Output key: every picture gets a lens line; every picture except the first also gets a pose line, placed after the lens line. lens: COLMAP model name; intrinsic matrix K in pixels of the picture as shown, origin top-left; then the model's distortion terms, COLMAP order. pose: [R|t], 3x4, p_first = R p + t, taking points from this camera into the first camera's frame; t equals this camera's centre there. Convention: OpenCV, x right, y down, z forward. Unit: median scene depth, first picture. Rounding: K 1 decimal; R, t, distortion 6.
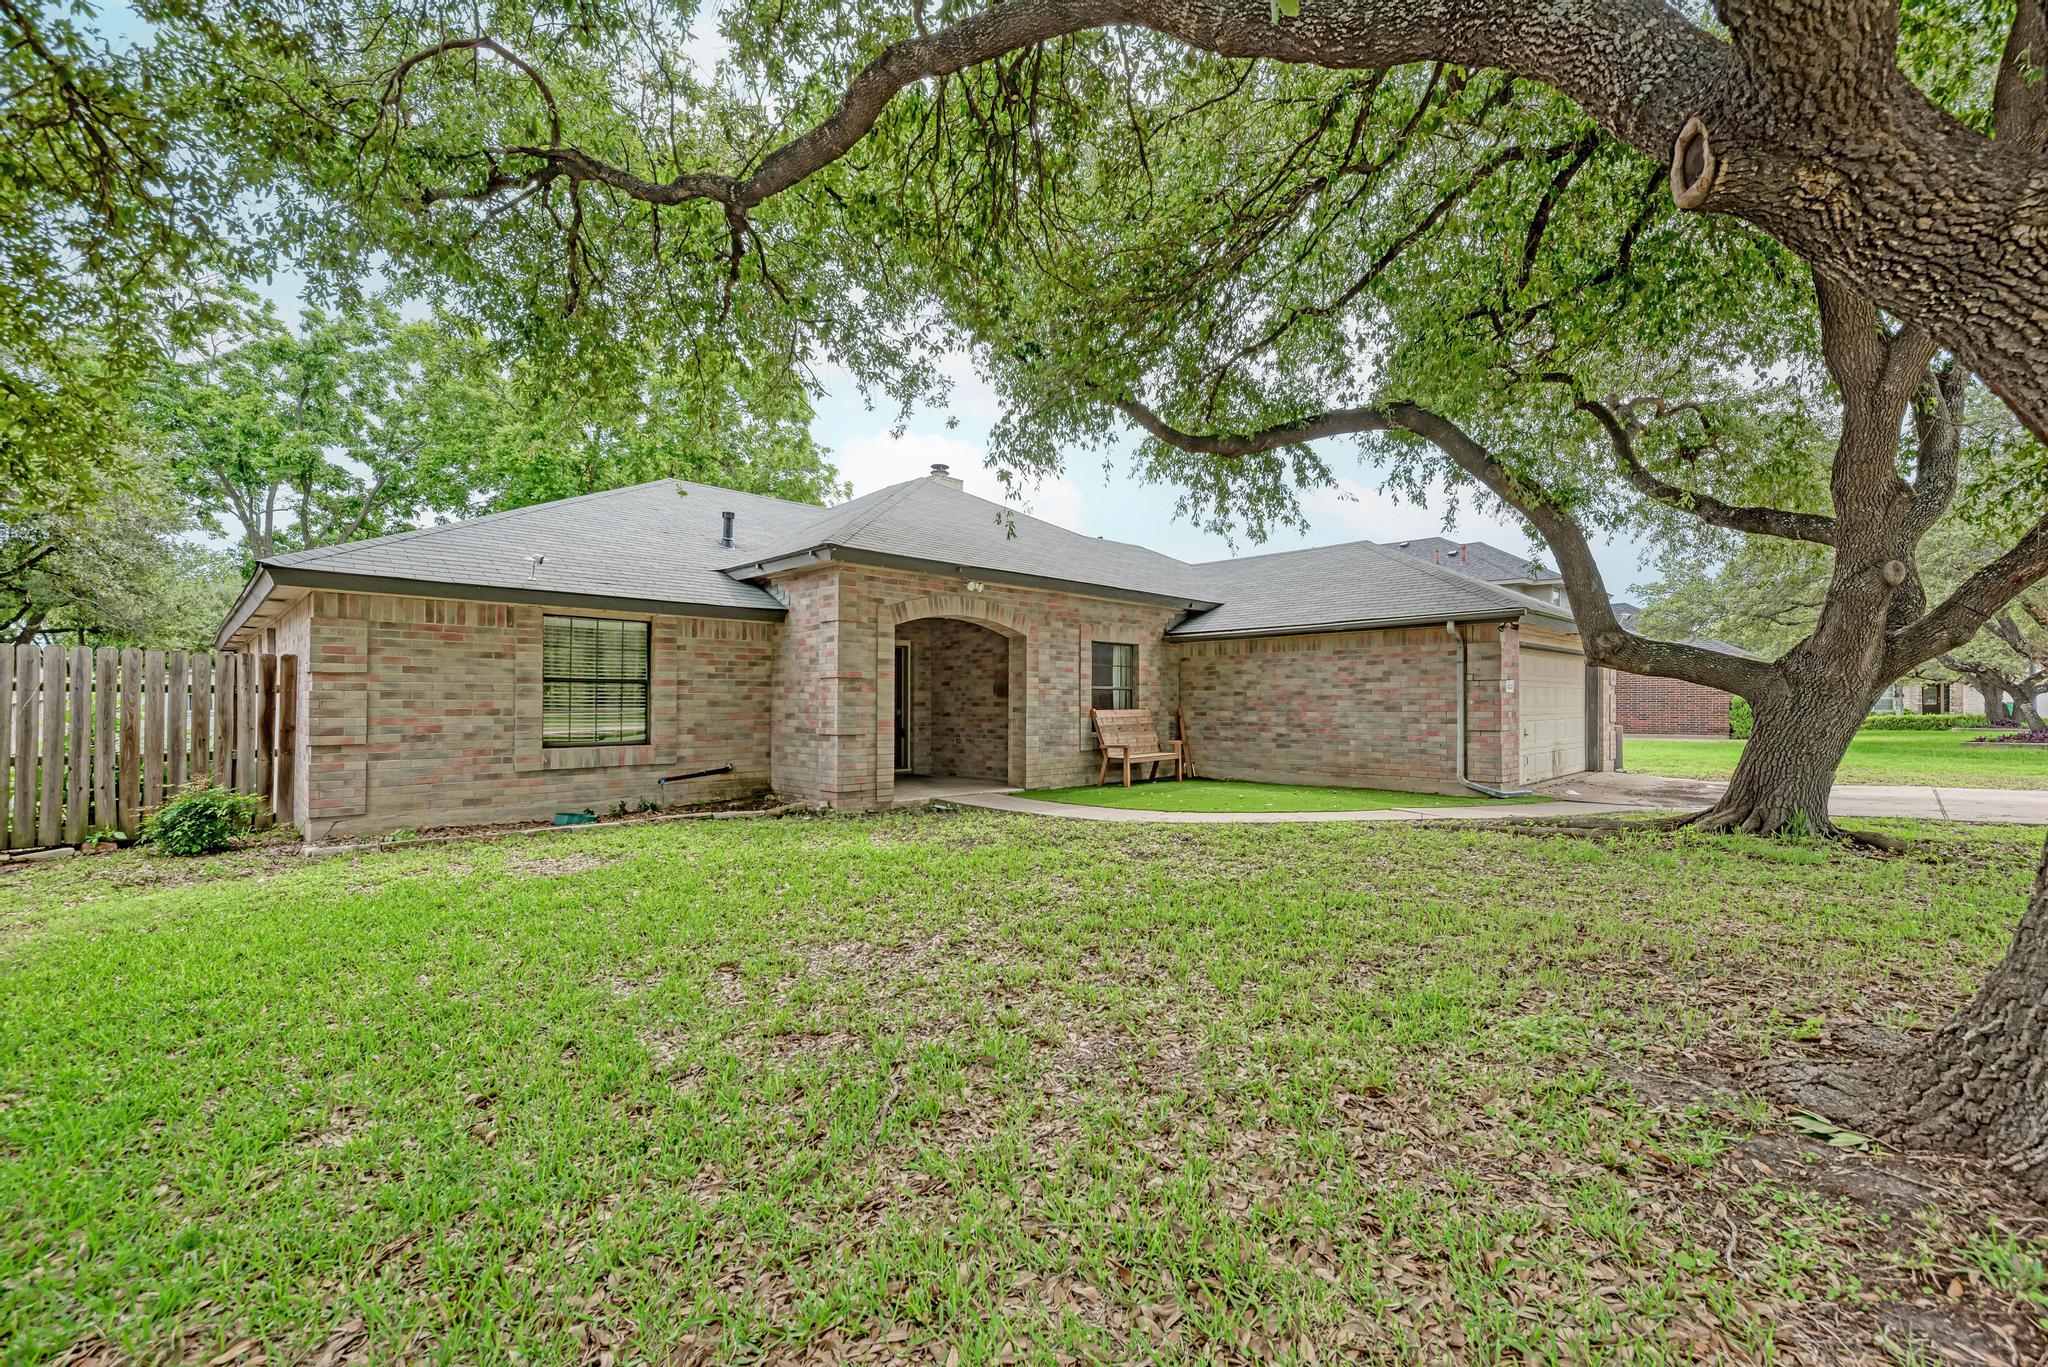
lens RADIAL K [[883.6, 0, 1022.3], [0, 883.6, 686.0], [0, 0, 1]] dist [0.000085, 0.000000]
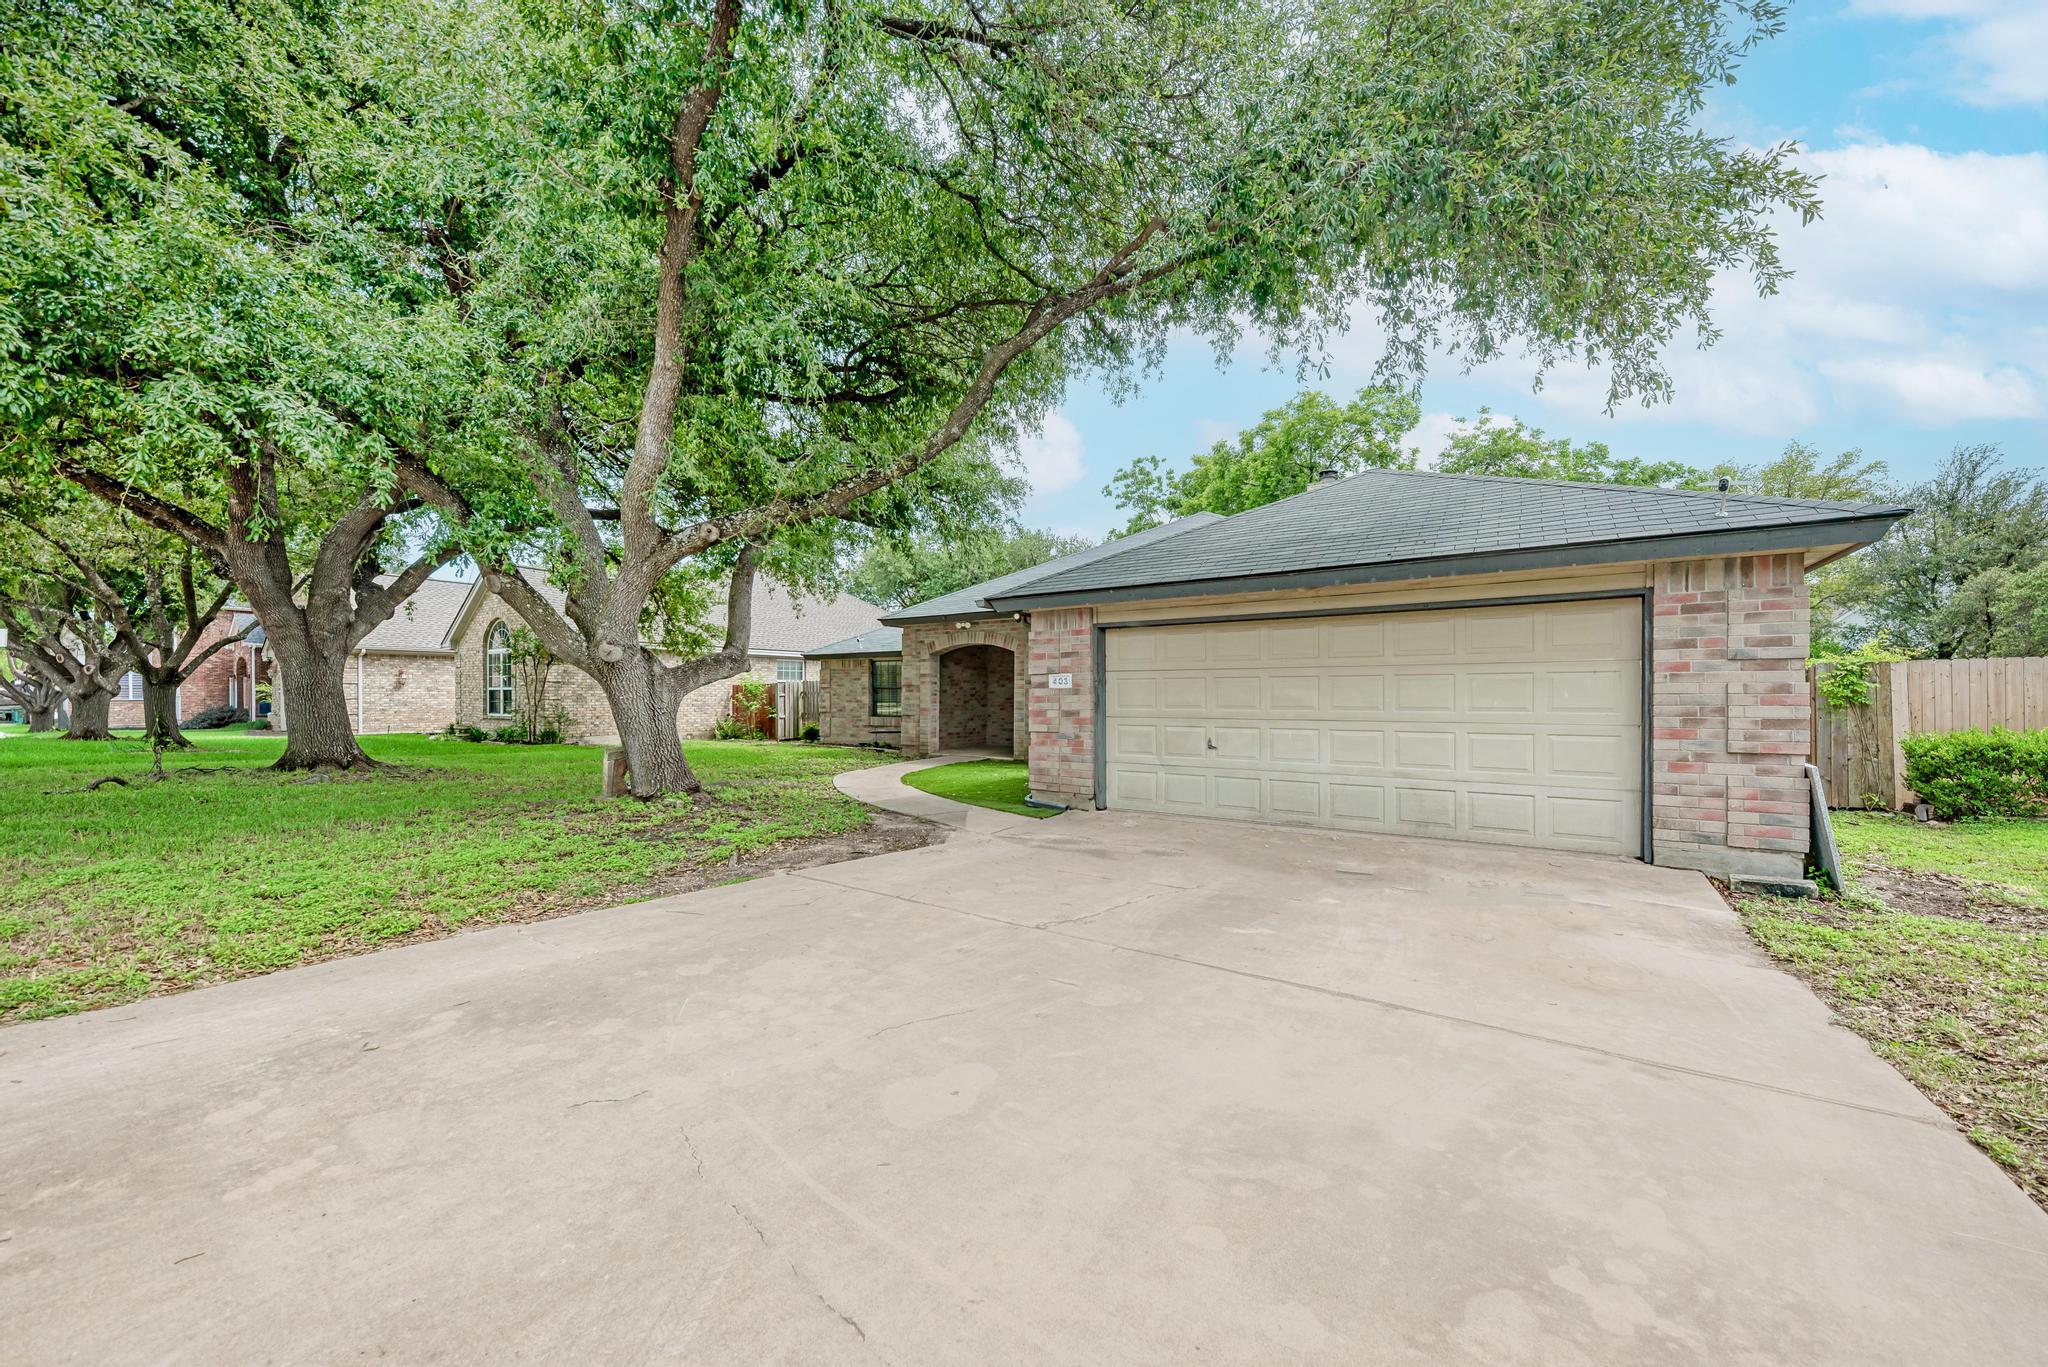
lens RADIAL K [[752.9, 0, 1022.9], [0, 752.9, 689.7], [0, 0, 1]] dist [0.002661, 0.000055]
pose [[0.203784, -0.010089, -0.978964, 1.275906], [0.016715, 0.999837, -0.006825, 0.015185], [0.978873, -0.014973, 0.203919, 0.810779]]
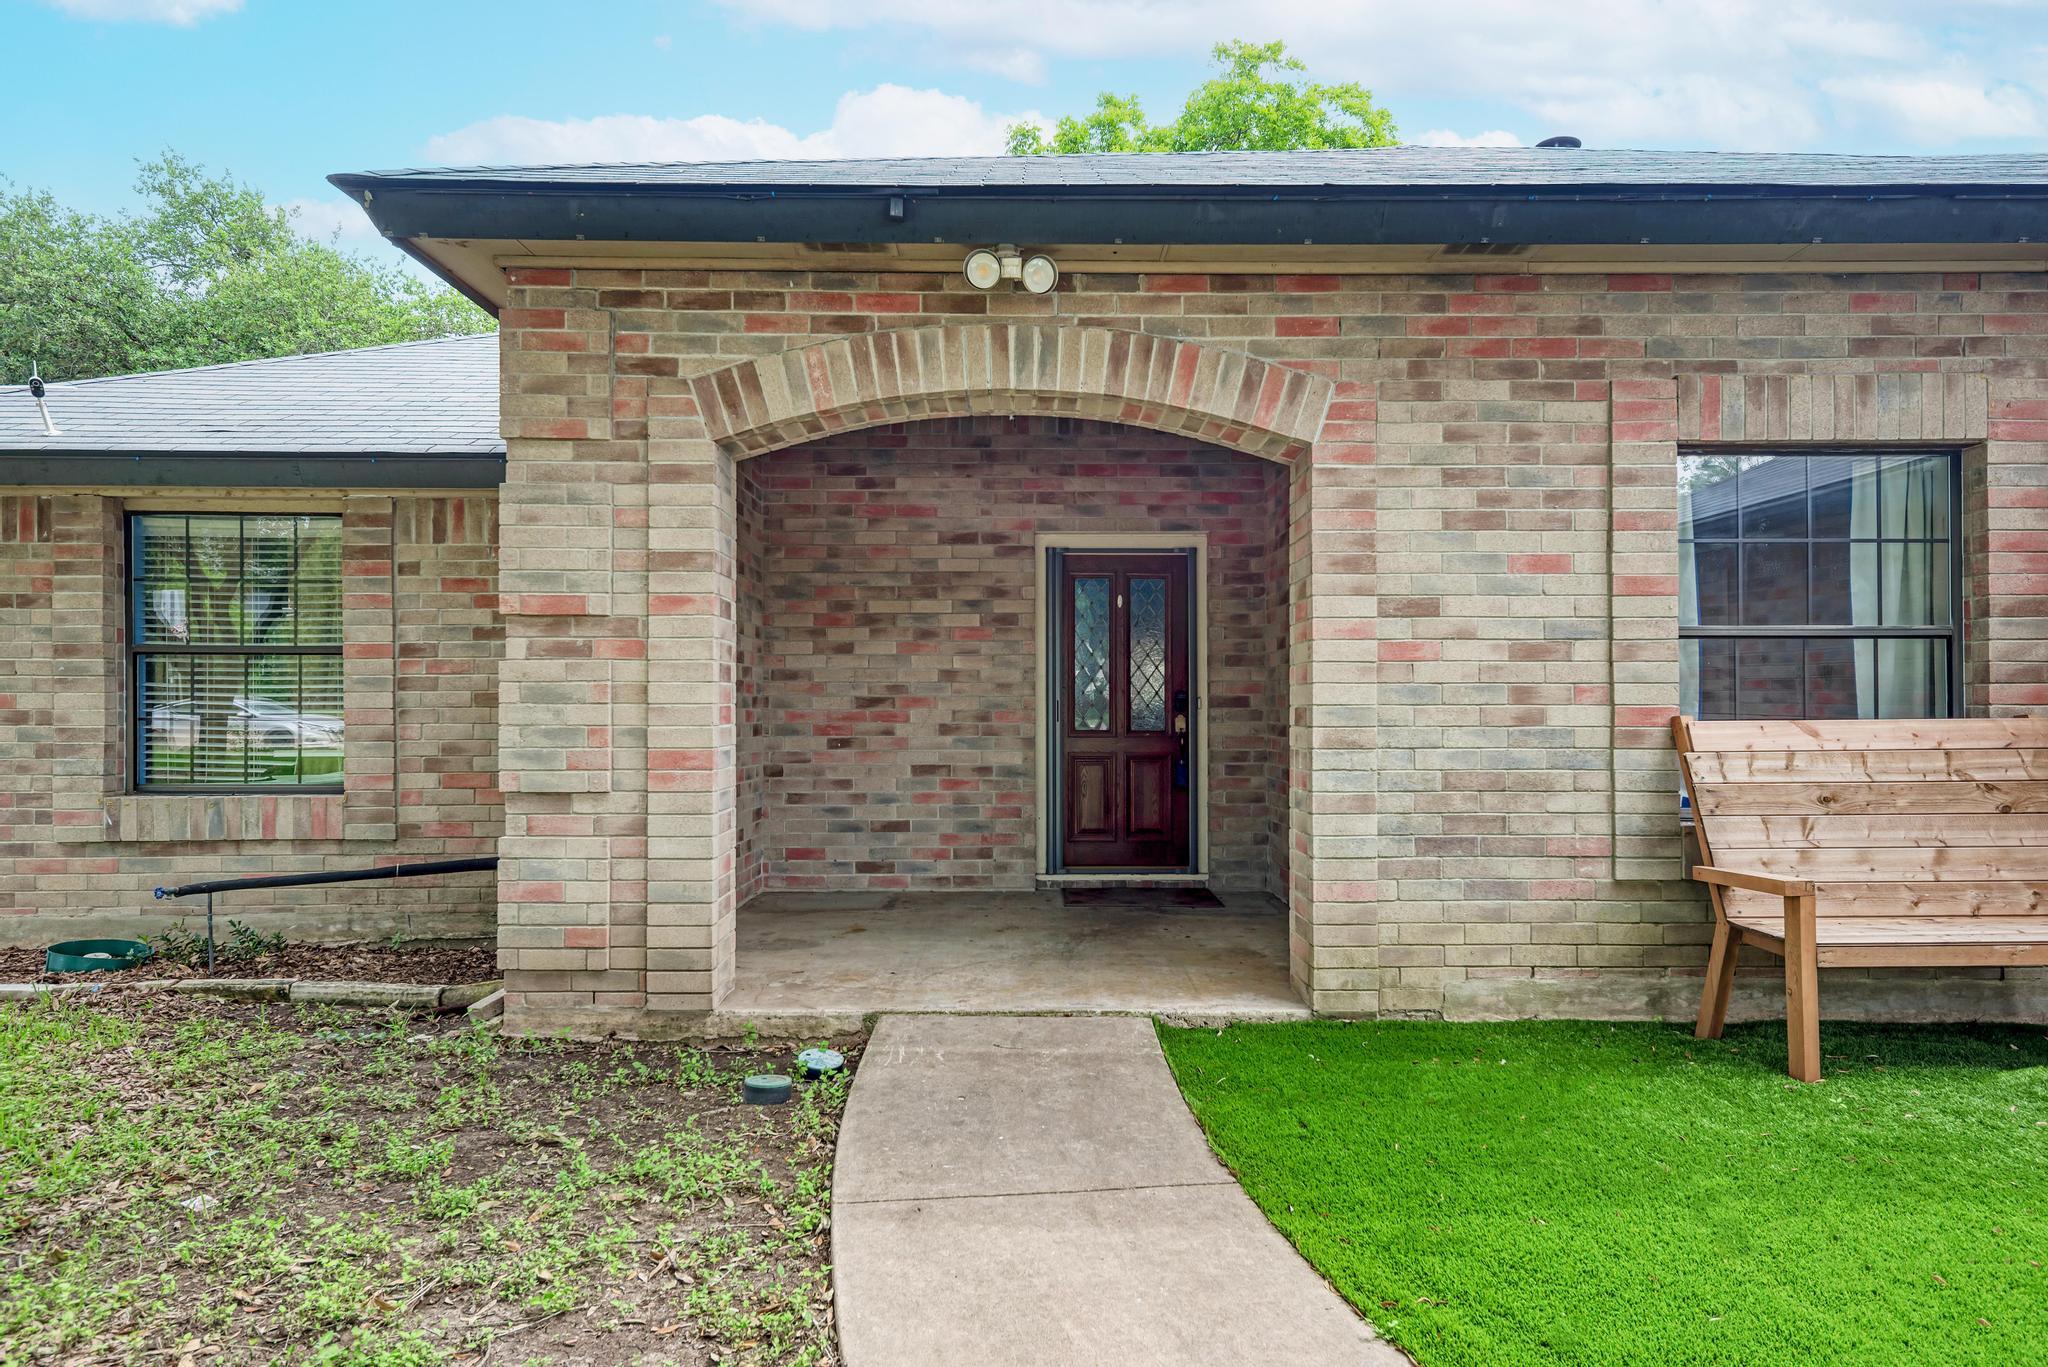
lens RADIAL K [[1181.7, 0, 1028.0], [0, 1181.7, 697.9], [0, 0, 1]] dist [0.017572, 0.000346]
pose [[0.719908, -0.008234, -0.694021, 0.204276], [0.015087, 0.999879, 0.003787, 0.019451], [0.693905, -0.013197, 0.719945, 0.719998]]
